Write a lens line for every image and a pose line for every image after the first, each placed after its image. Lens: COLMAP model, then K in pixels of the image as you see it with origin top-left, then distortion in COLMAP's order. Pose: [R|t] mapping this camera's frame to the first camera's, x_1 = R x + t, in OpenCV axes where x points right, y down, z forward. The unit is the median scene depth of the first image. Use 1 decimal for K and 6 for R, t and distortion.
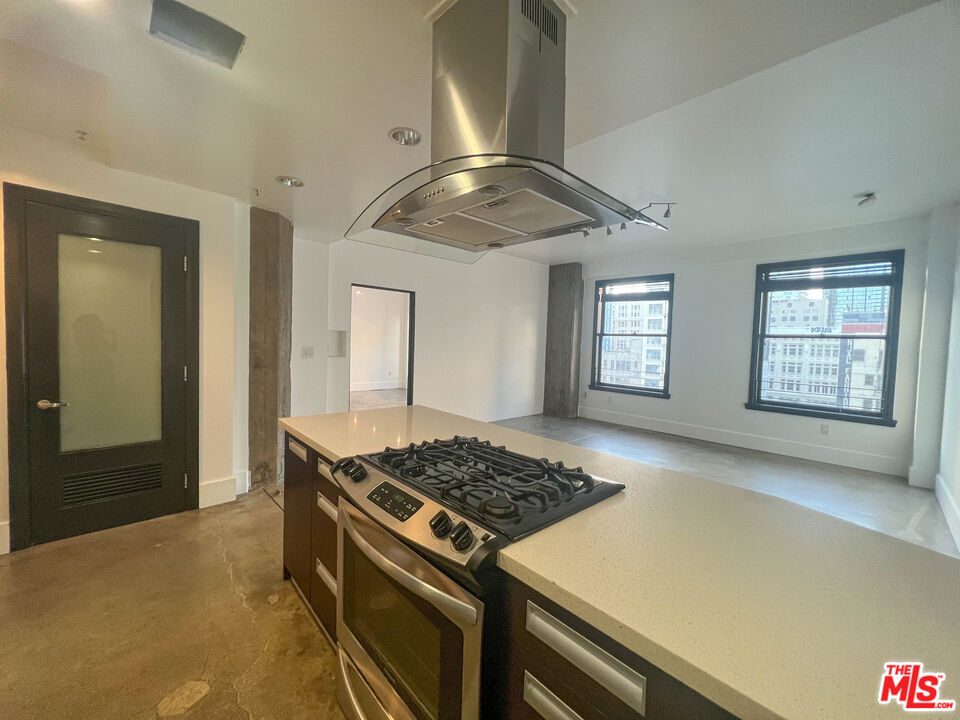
lens RADIAL K [[384.5, 0, 477.6], [0, 384.5, 356.5], [0, 0, 1]] dist [-0.000658, -0.000256]
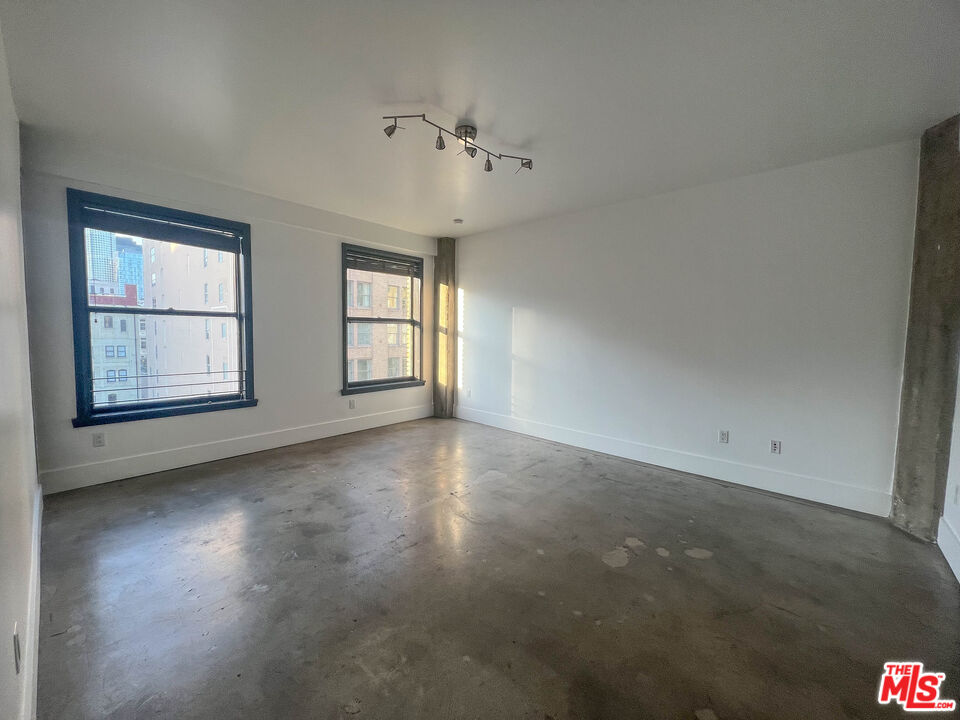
lens RADIAL K [[384.5, 0, 477.6], [0, 384.5, 356.5], [0, 0, 1]] dist [-0.000658, -0.000256]
pose [[-0.075091, -0.089773, 0.993127, -0.224360], [0.030214, 0.995277, 0.092252, -0.031934], [-0.996719, 0.036934, -0.072024, 0.640823]]
